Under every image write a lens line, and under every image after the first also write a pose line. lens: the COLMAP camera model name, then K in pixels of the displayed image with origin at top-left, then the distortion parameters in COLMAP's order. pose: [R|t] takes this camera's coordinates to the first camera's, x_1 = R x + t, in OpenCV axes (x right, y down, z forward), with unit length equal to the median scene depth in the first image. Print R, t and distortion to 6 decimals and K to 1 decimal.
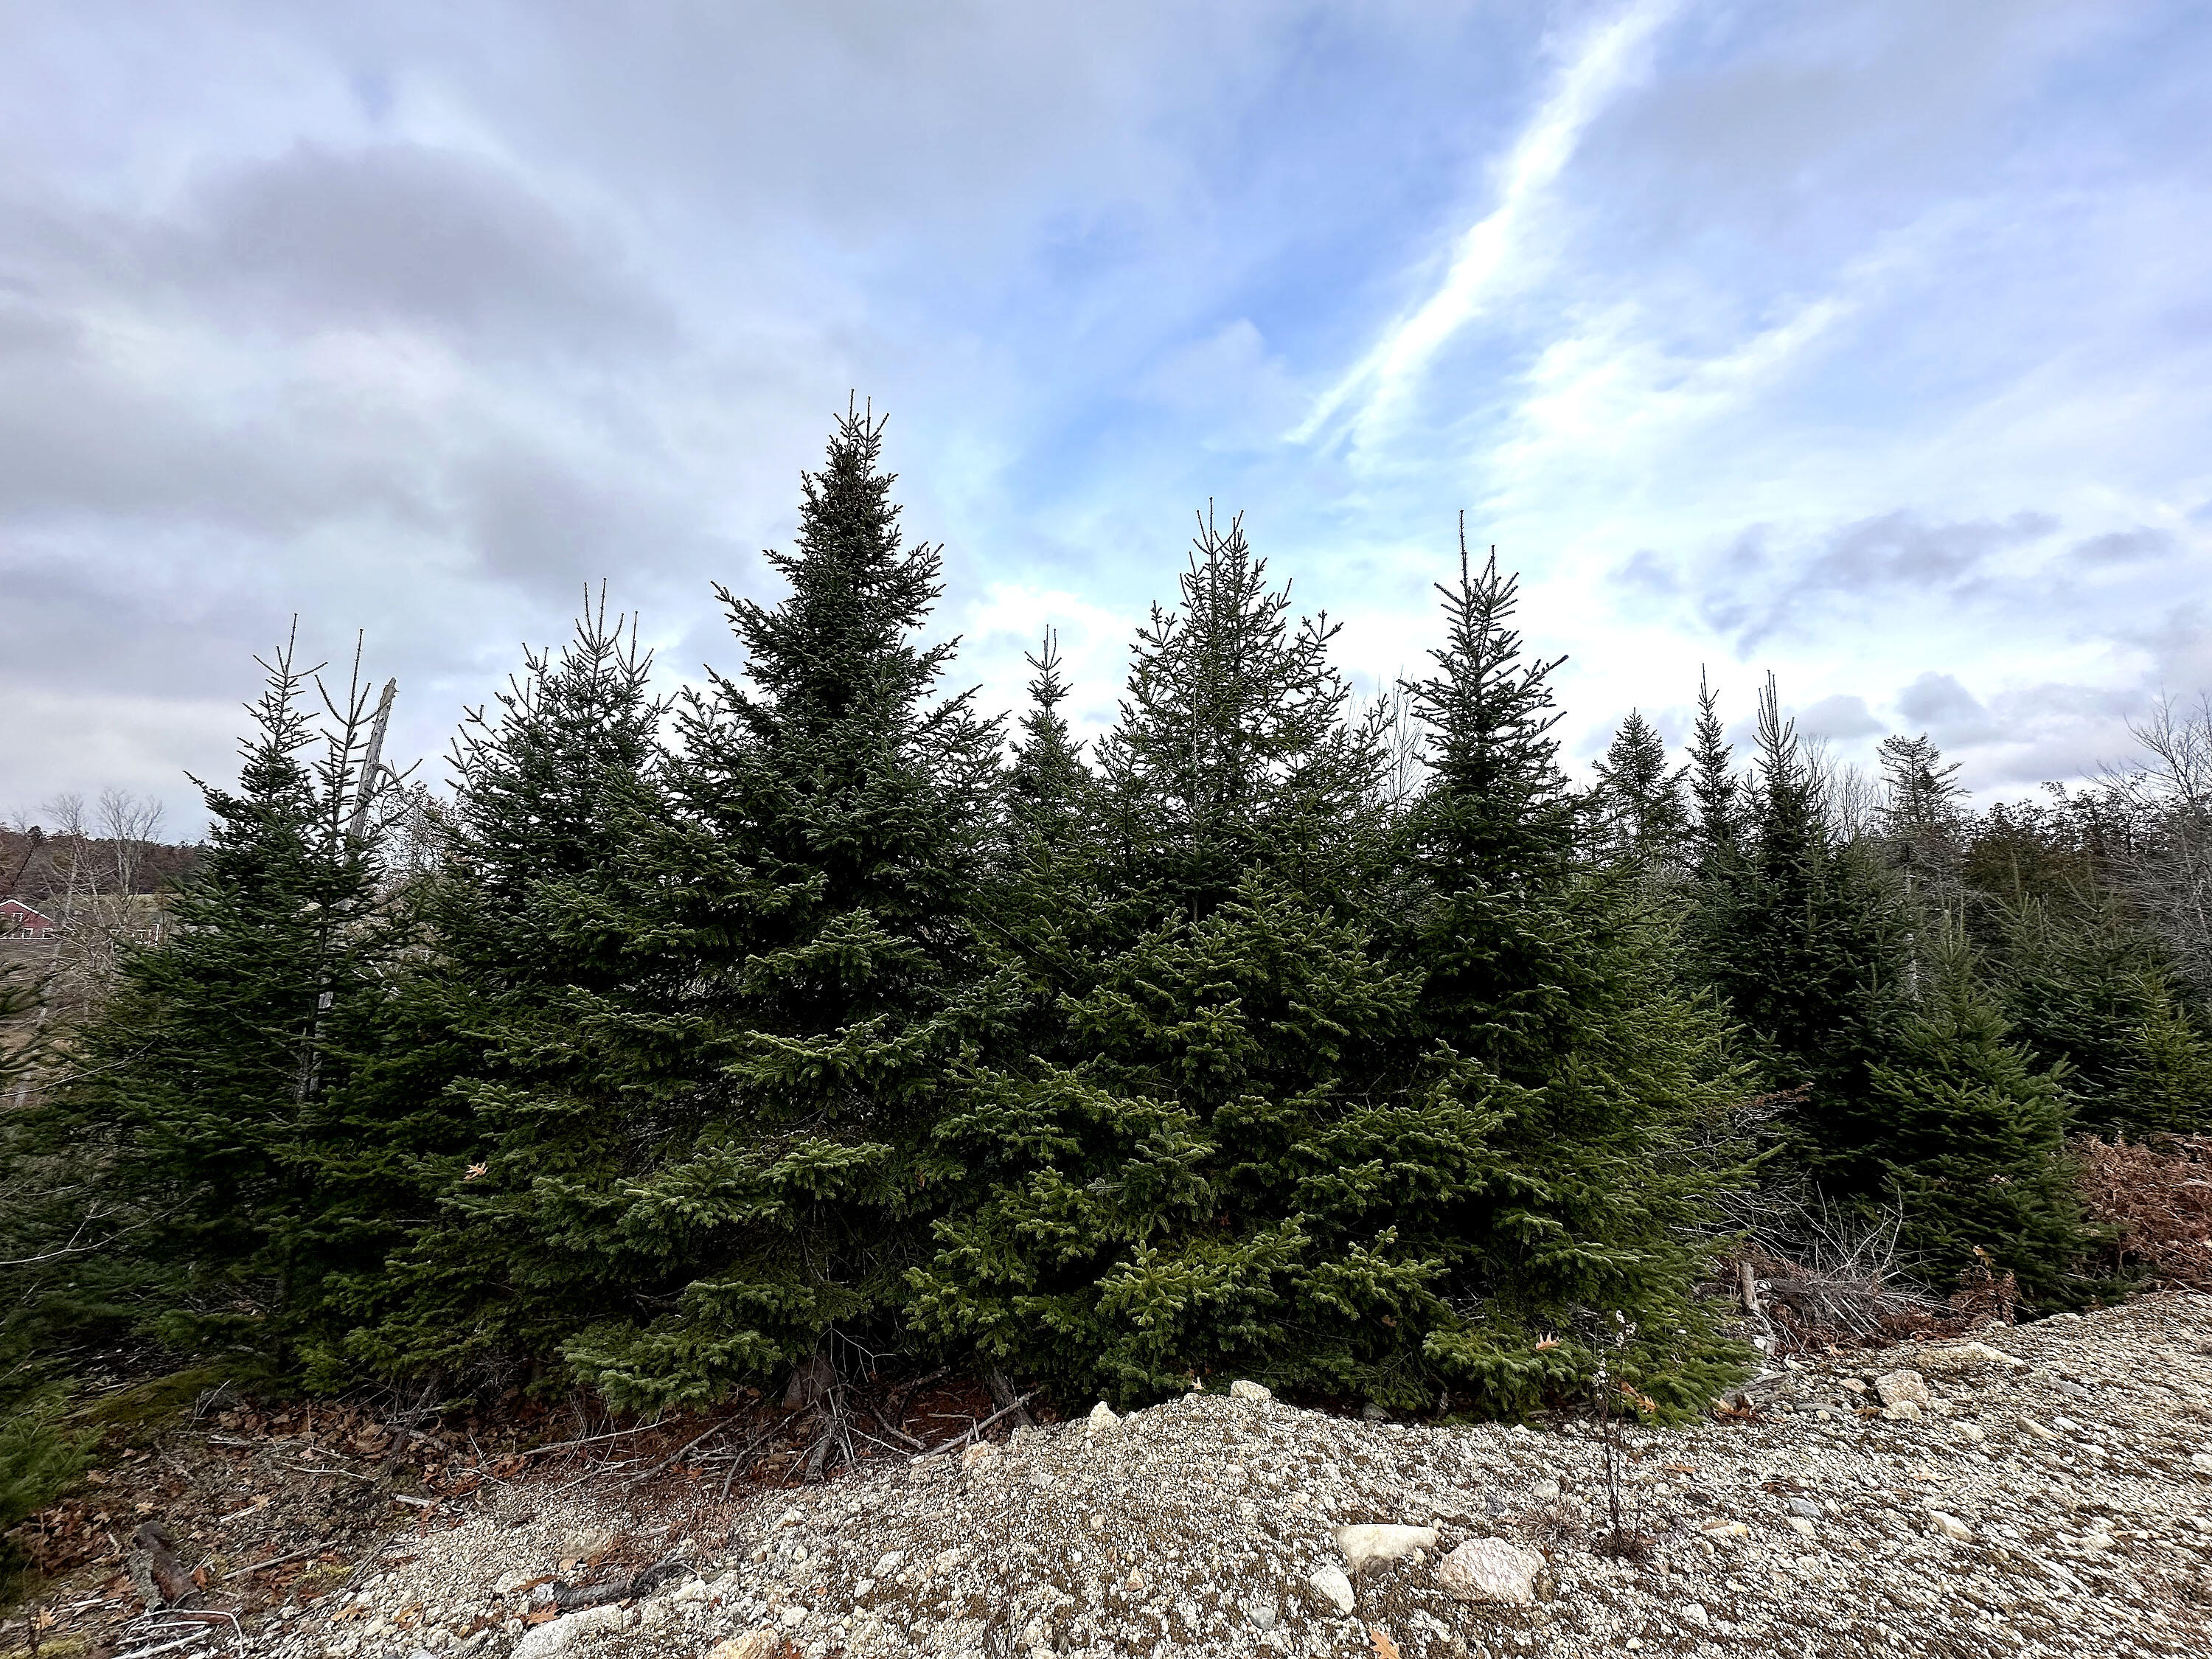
lens RADIAL K [[882.7, 0, 1099.5], [0, 882.7, 827.7], [0, 0, 1]] dist [-0.002581, 0.000425]
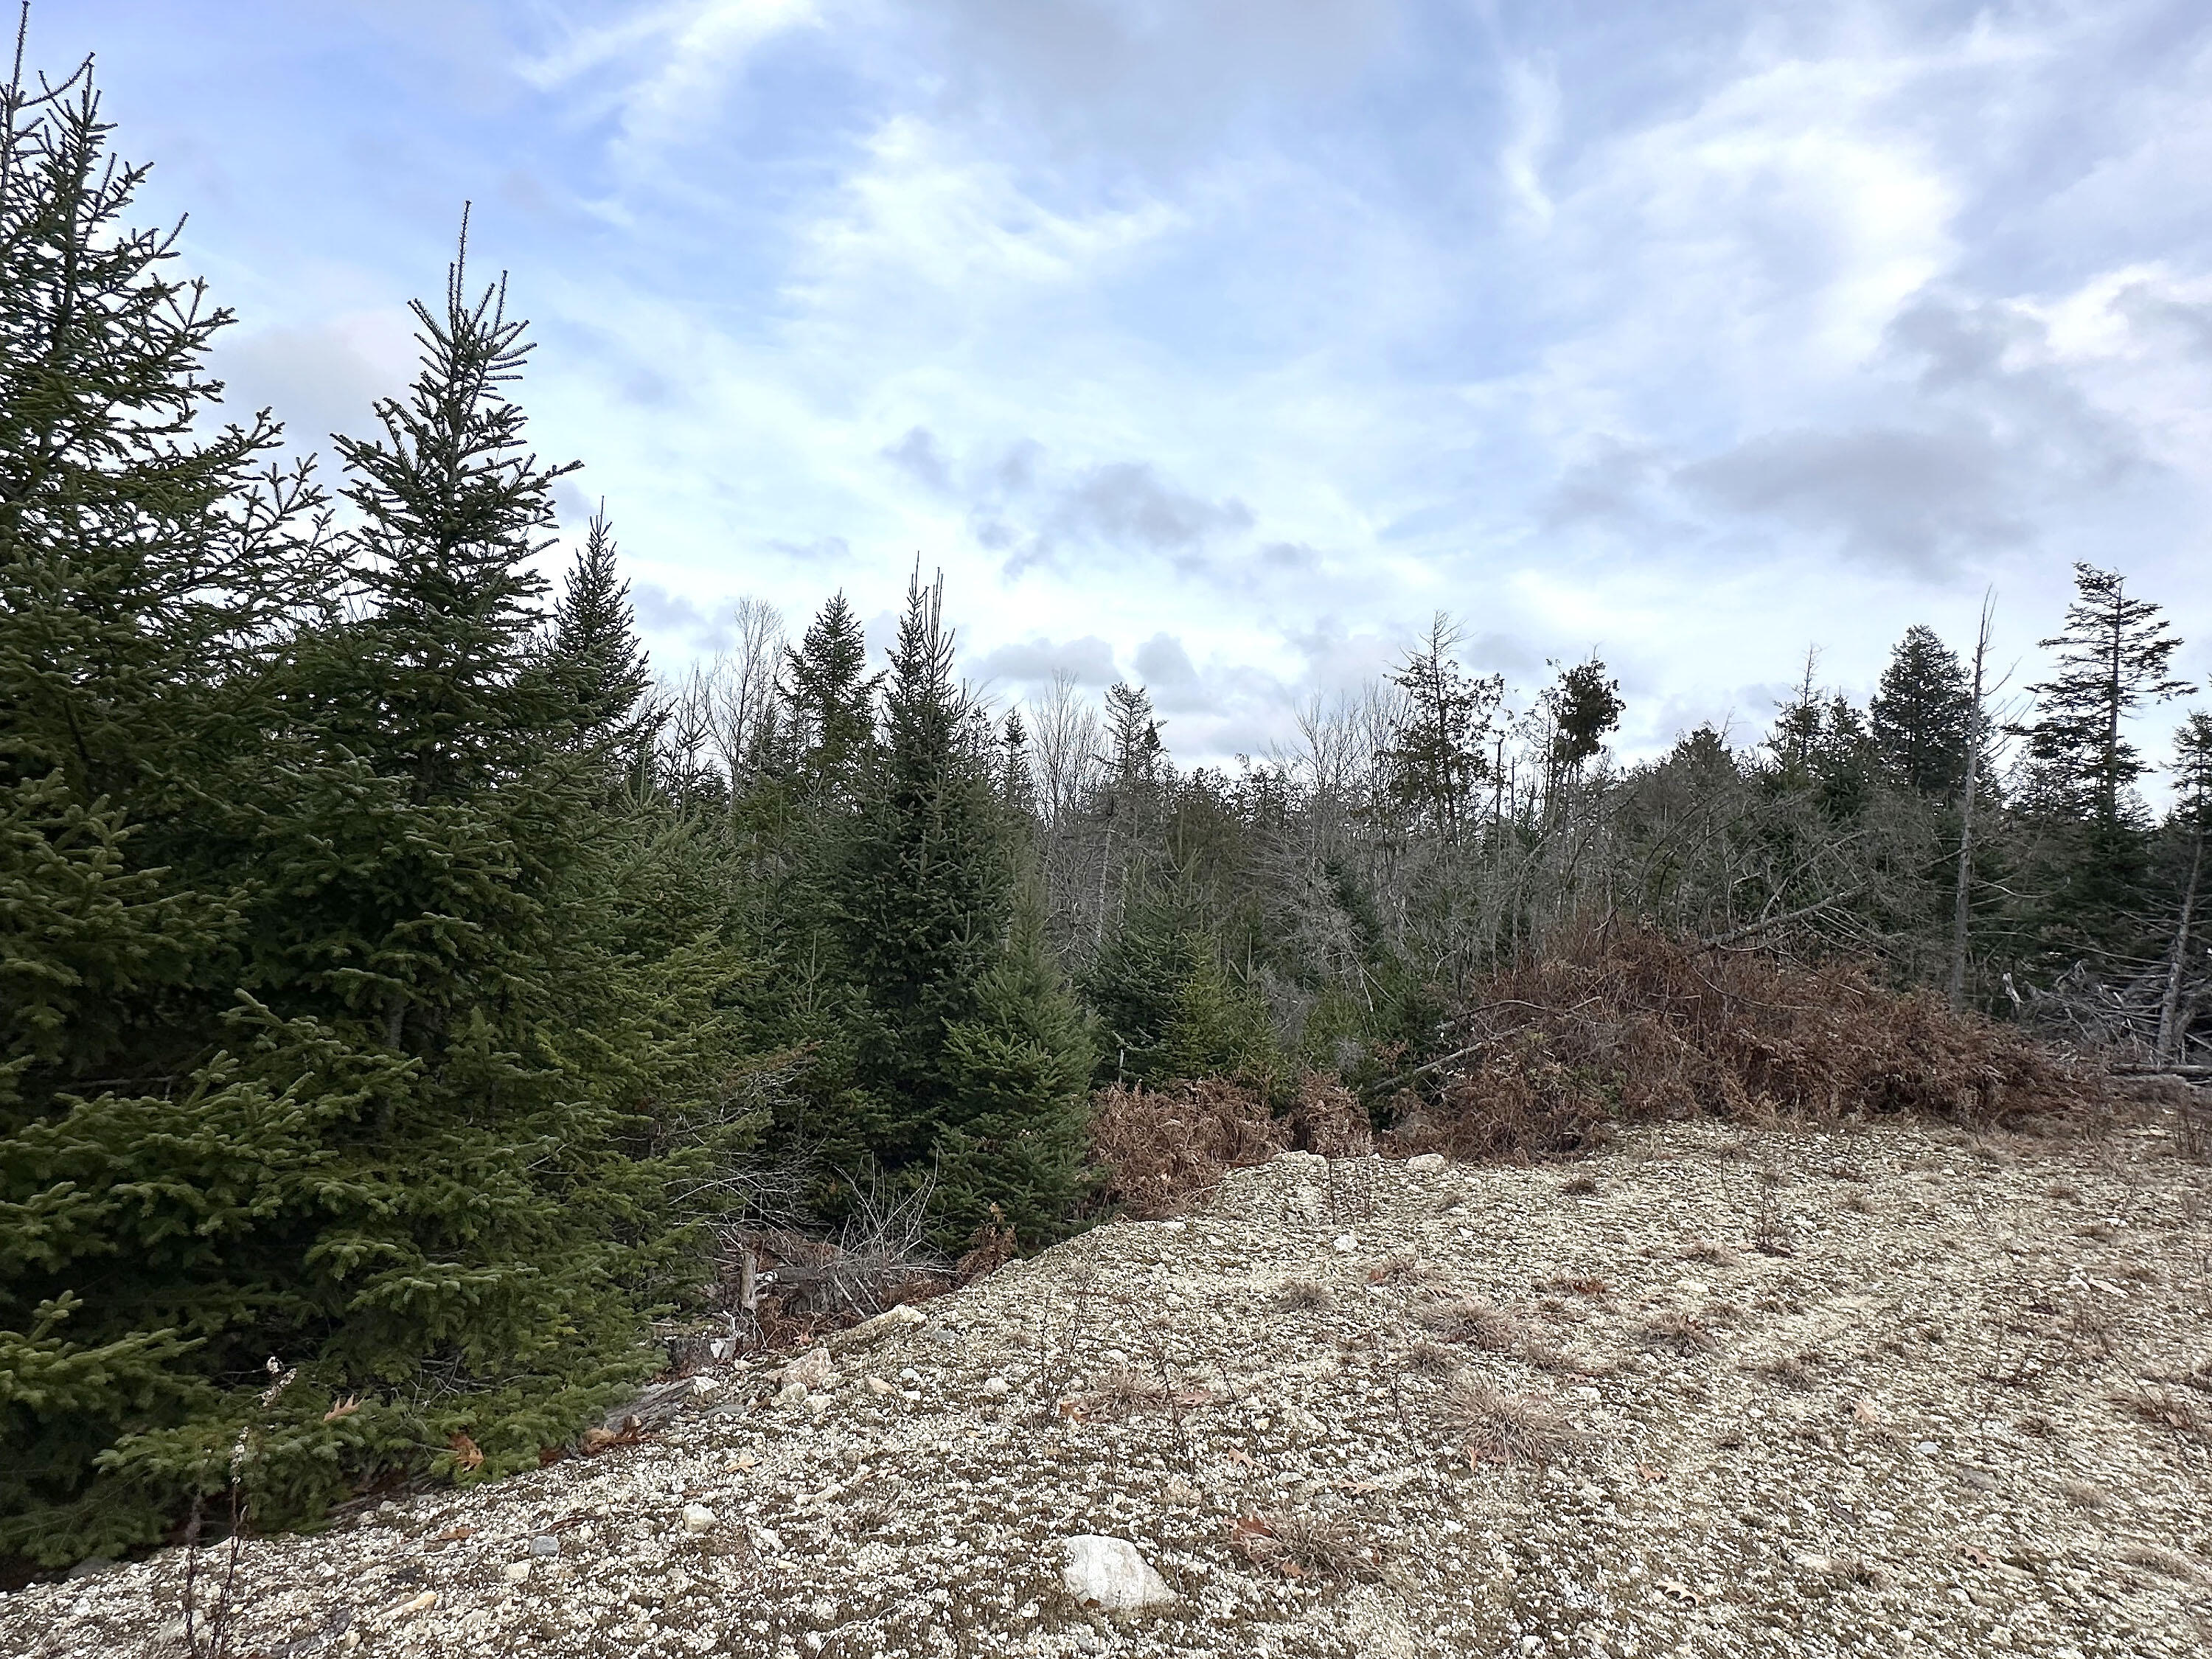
lens RADIAL K [[1225.4, 0, 1097.7], [0, 1225.4, 829.9], [0, 0, 1]] dist [-0.005351, 0.001398]
pose [[0.757455, 0.083348, 0.647545, 0.141964], [-0.144970, 0.988530, 0.042340, -0.001968], [-0.636589, -0.125945, 0.760850, -0.032631]]
